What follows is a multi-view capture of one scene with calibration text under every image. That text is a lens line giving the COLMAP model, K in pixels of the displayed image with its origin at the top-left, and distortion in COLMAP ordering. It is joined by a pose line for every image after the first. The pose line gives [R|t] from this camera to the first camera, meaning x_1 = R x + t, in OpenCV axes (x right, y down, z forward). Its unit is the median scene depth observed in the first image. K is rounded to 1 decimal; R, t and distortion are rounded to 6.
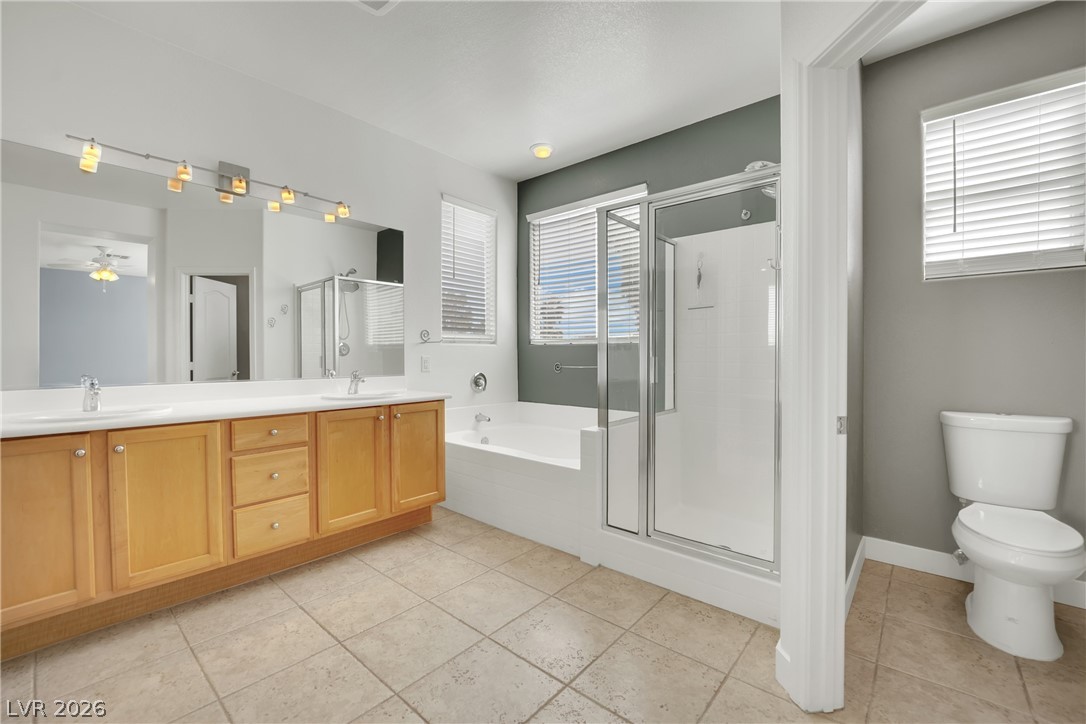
lens RADIAL K [[447.4, 0, 548.8], [0, 447.4, 361.6], [0, 0, 1]] dist [-0.011554, 0.001579]
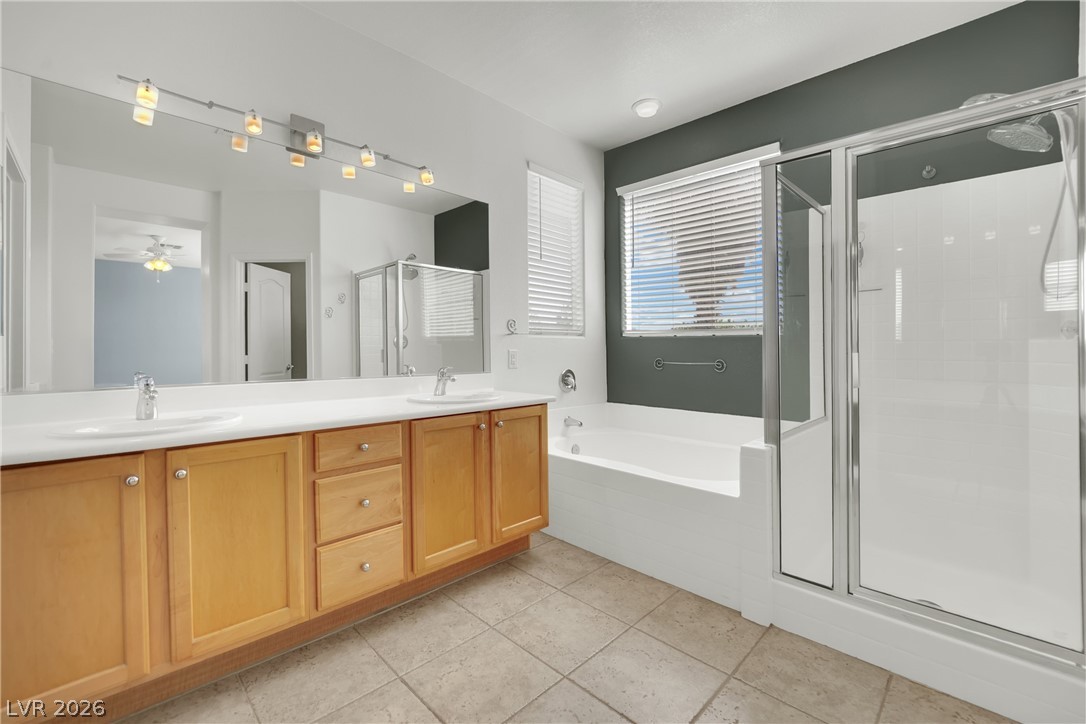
lens RADIAL K [[448.2, 0, 543.4], [0, 448.2, 355.2], [0, 0, 1]] dist [-0.010333, 0.000907]
pose [[0.997495, 0.004281, -0.070612, -0.214699], [-0.004310, 0.999991, -0.000268, -0.003570], [0.070610, 0.000572, 0.997504, 0.206123]]
